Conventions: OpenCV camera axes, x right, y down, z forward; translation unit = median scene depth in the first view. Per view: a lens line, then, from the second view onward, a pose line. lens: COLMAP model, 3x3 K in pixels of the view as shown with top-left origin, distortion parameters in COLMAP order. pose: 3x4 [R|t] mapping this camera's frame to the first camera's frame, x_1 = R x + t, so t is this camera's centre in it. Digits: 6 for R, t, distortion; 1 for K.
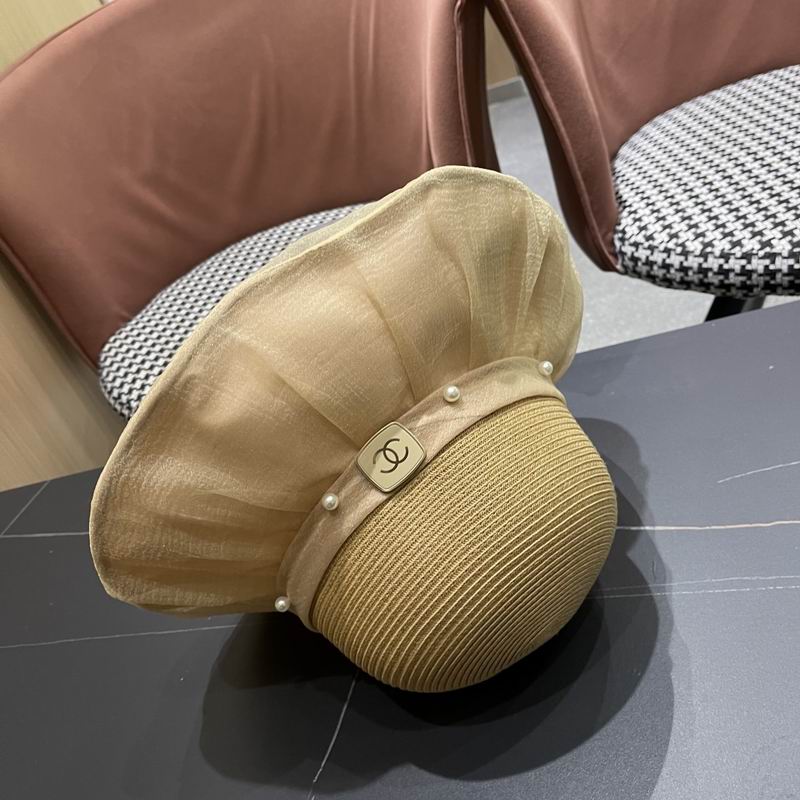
lens RADIAL K [[821.5, 0, 400.0], [0, 821.5, 400.0], [0, 0, 1]] dist [0.020575, -0.003912]
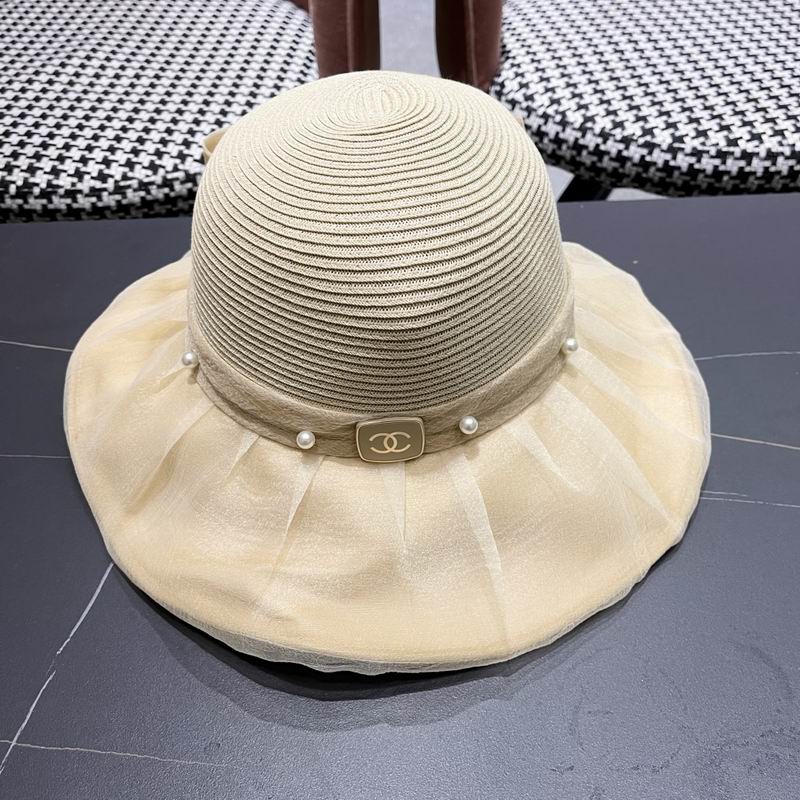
lens RADIAL K [[818.7, 0, 400.0], [0, 818.7, 400.0], [0, 0, 1]] dist [0.030370, -0.022031]
pose [[0.953174, 0.147844, 0.263821, -0.019697], [-0.188709, 0.972452, 0.136840, 0.028082], [-0.236322, -0.180218, 0.954816, 0.121286]]
